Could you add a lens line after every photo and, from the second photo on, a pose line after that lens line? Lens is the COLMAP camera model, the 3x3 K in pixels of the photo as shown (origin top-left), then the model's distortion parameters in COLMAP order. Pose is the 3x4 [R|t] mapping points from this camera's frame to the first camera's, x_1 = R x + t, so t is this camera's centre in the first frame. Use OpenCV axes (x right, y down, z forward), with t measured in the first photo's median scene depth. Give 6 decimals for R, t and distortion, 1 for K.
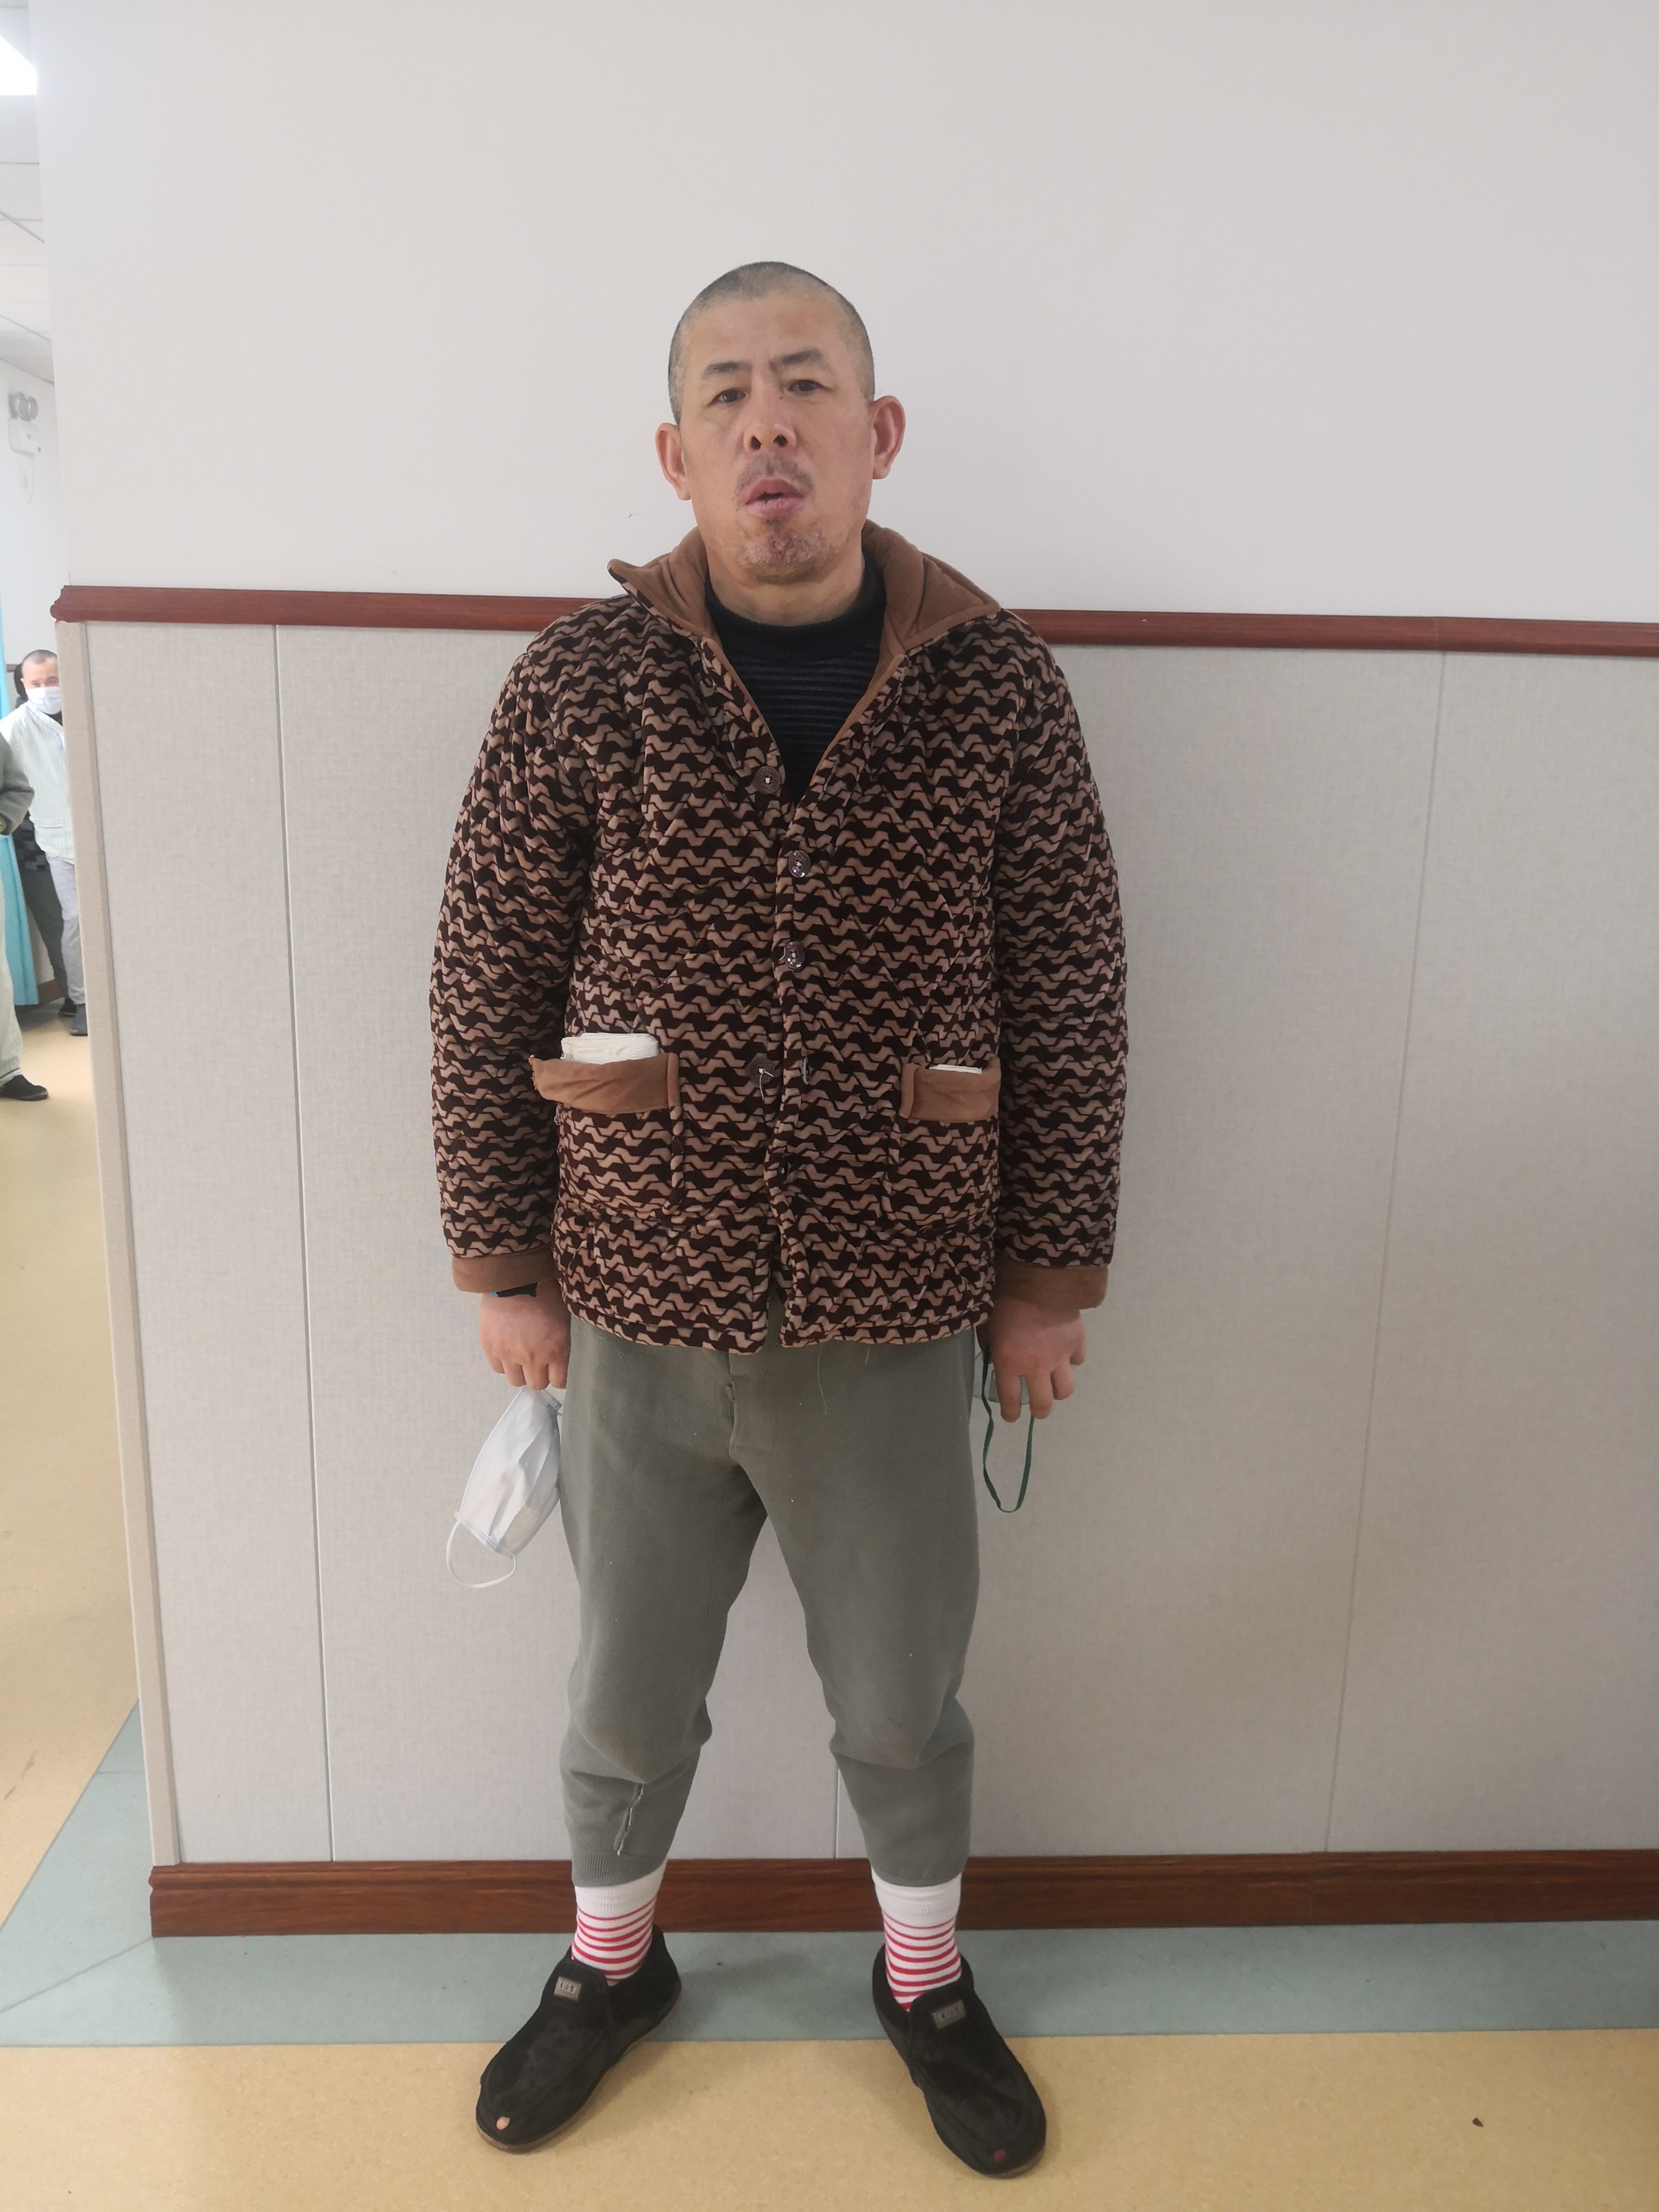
lens RADIAL K [[1707.0, 0, 824.5], [0, 1707.0, 1118.8], [0, 0, 1]] dist [0.036384, -0.108162]
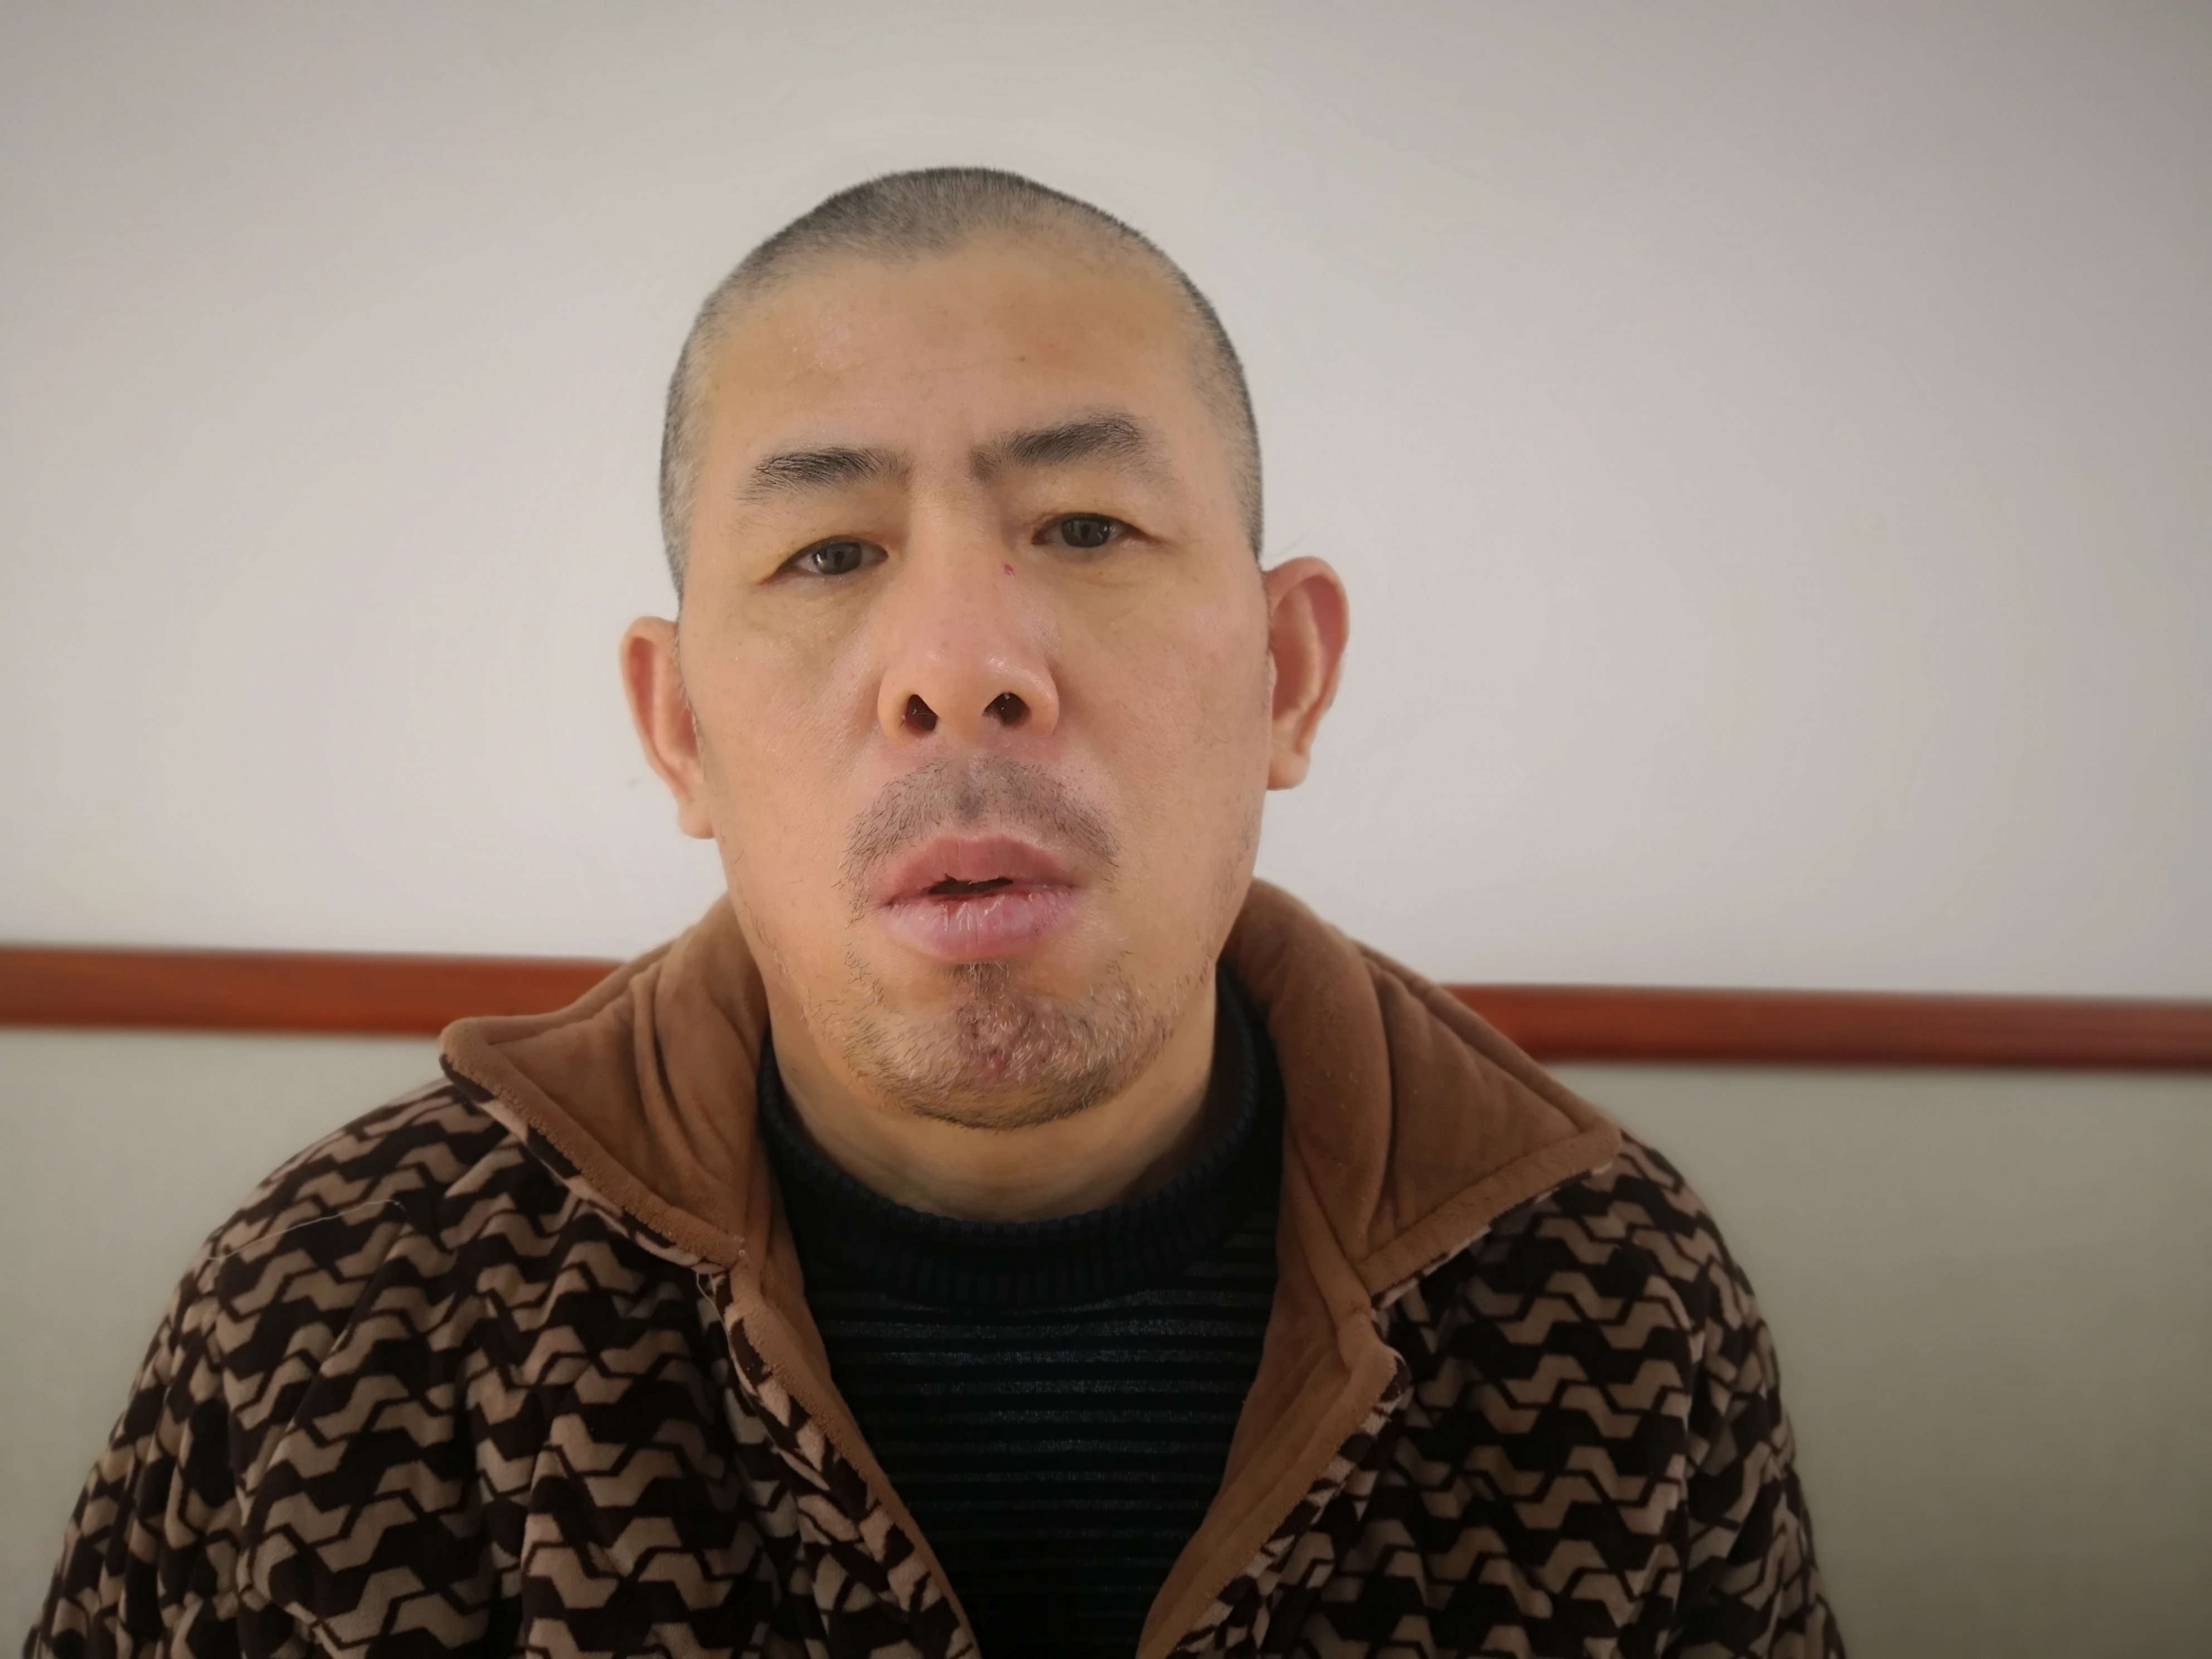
lens RADIAL K [[1742.0, 0, 1106.0], [0, 1742.0, 829.5], [0, 0, 1]] dist [-0.000590, -0.018360]
pose [[0.996231, 0.008417, 0.086327, -0.031797], [0.010007, 0.977480, -0.210791, -0.291330], [-0.086157, 0.210861, 0.973712, 0.665065]]
